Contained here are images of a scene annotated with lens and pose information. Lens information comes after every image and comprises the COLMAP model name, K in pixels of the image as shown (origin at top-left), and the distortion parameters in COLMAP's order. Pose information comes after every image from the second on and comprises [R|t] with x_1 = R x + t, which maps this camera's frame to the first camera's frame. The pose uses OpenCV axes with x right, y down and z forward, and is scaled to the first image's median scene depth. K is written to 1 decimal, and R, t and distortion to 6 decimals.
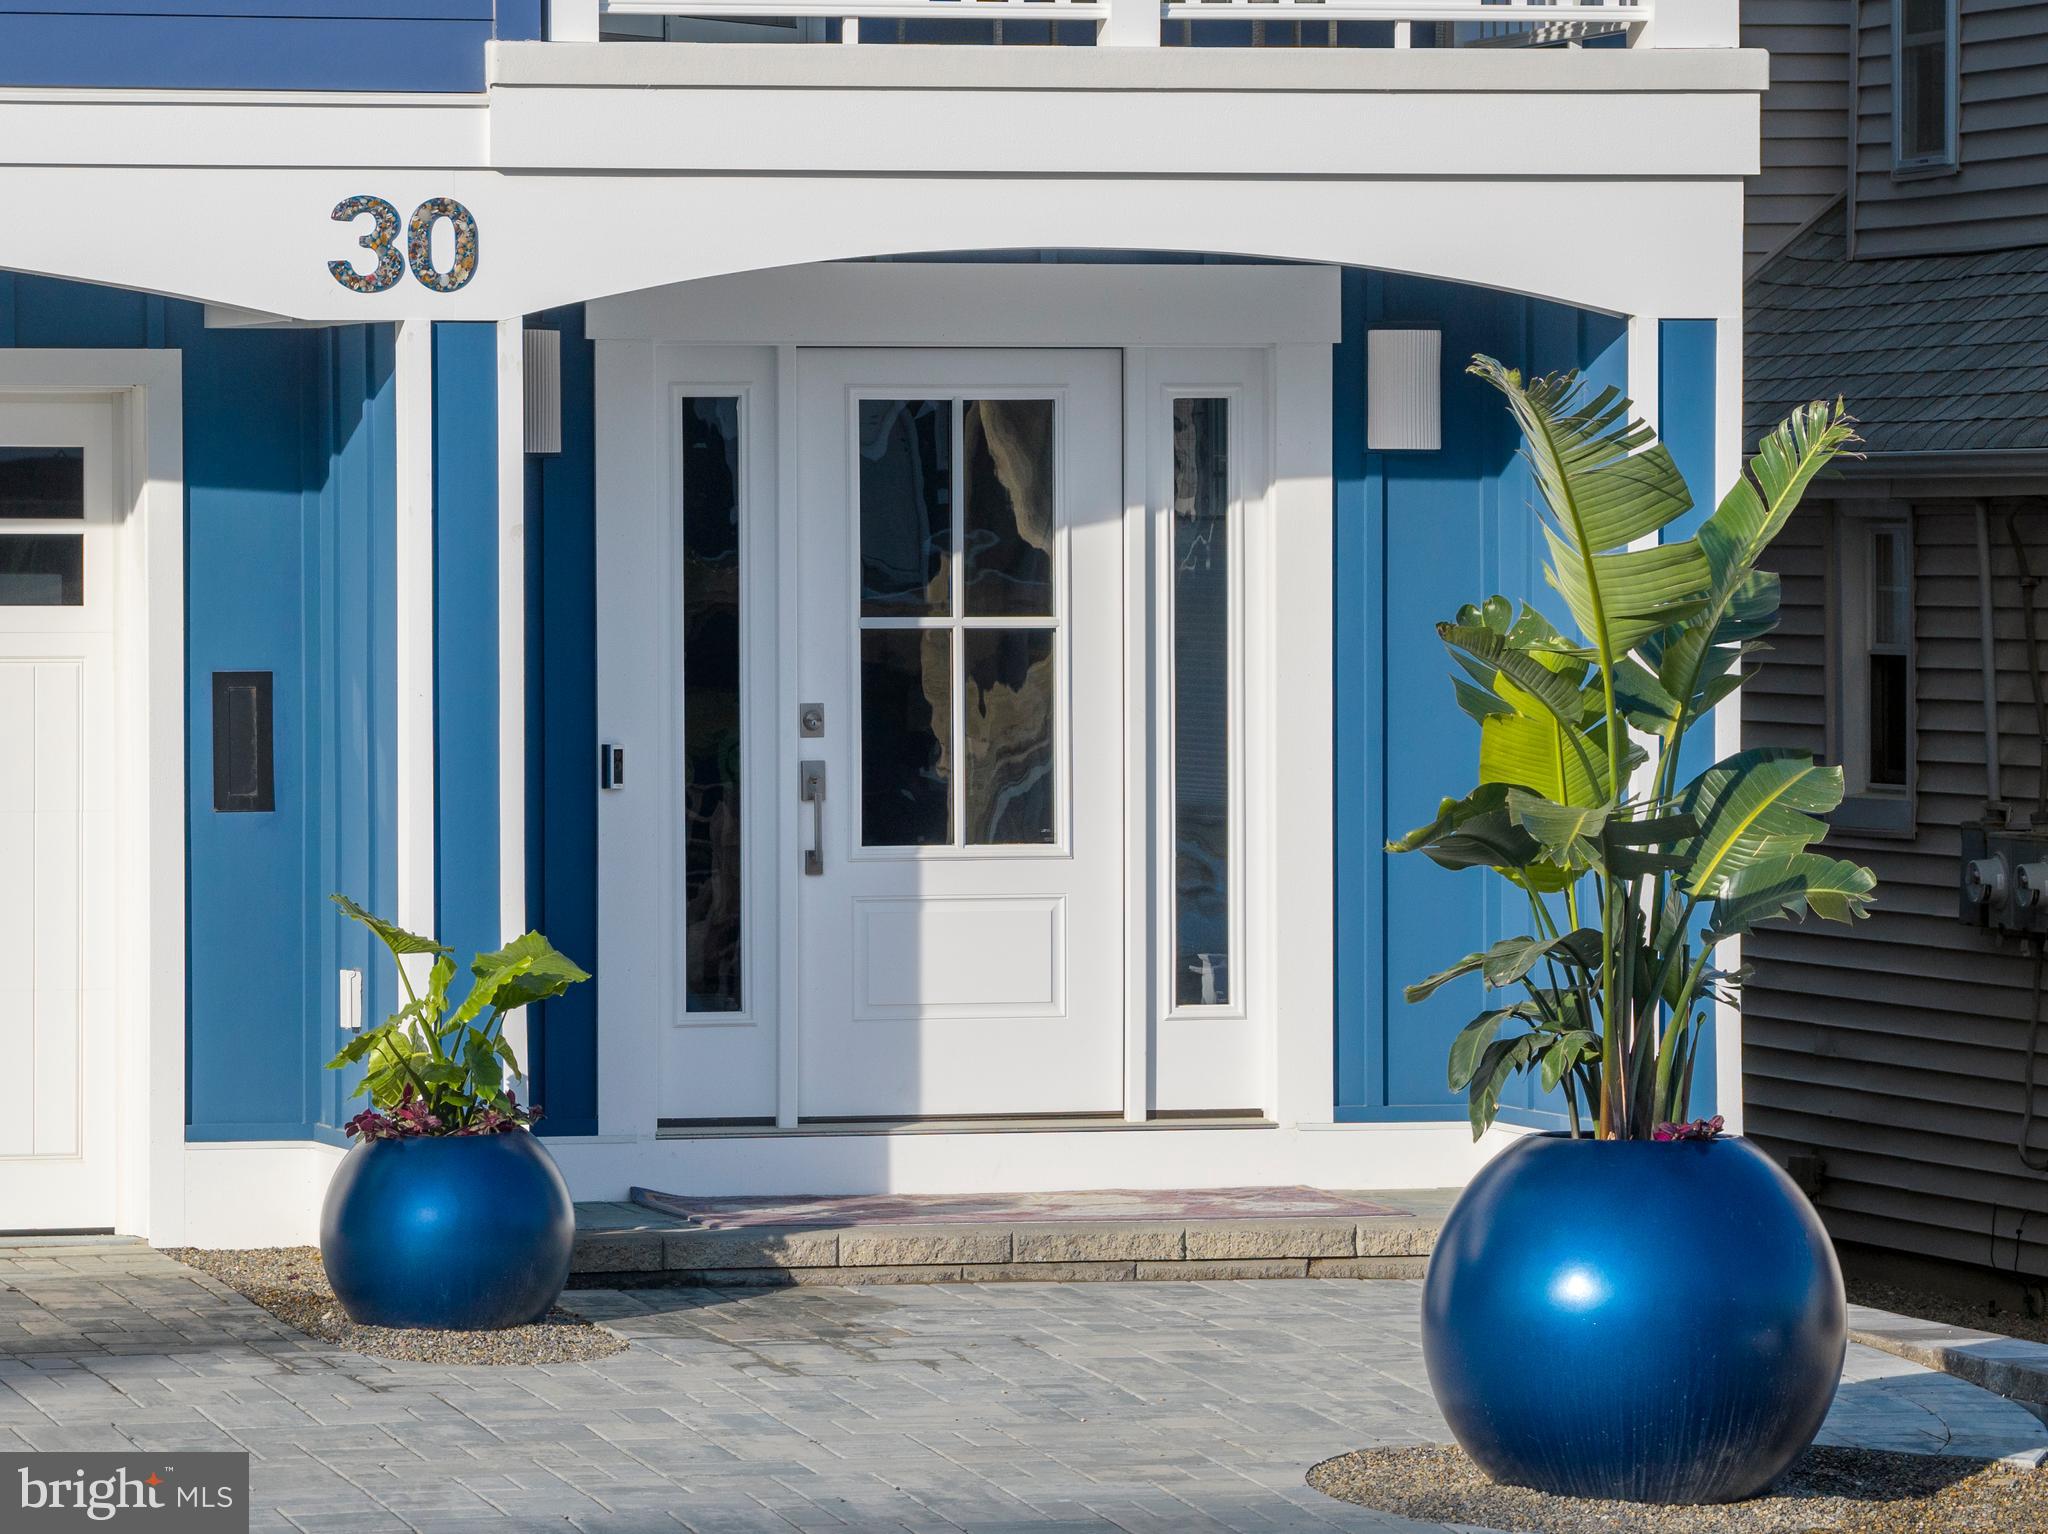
lens RADIAL K [[10437.9, 0, 1024.0], [0, 10437.9, 767.0], [0, 0, 1]] dist [0.044705, 0.180728]
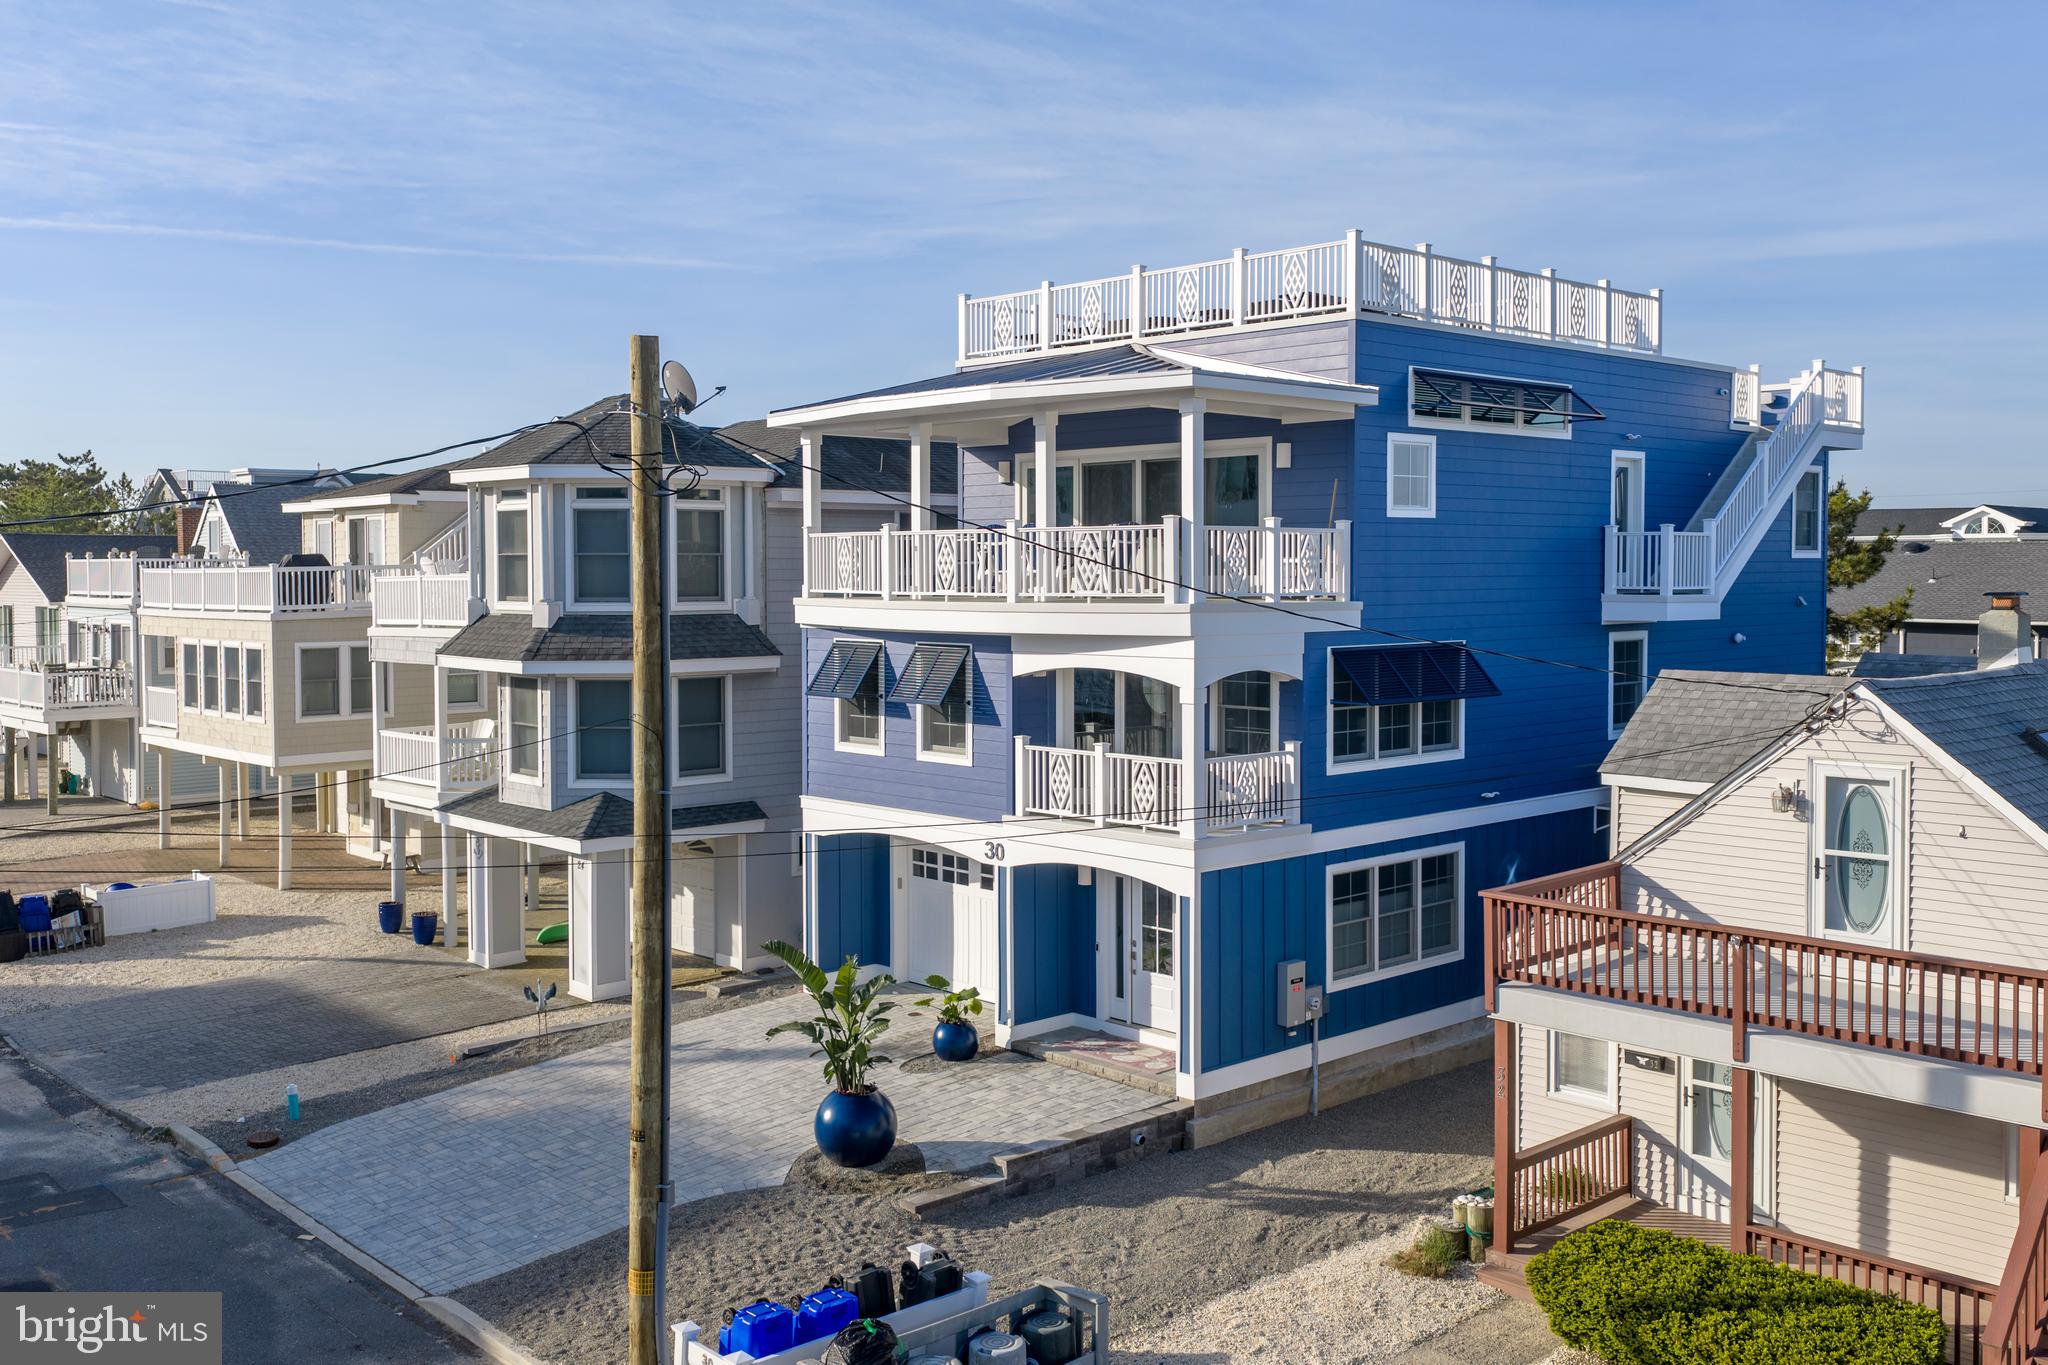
lens RADIAL K [[1859.4, 0, 1014.0], [0, 1859.4, 640.3], [0, 0, 1]] dist [0.010998, 0.013130]
pose [[0.458827, 0.036627, -0.887771, 0.755980], [-0.016703, 0.999329, 0.032596, -0.181814], [0.888369, -0.000128, 0.459131, 0.550606]]
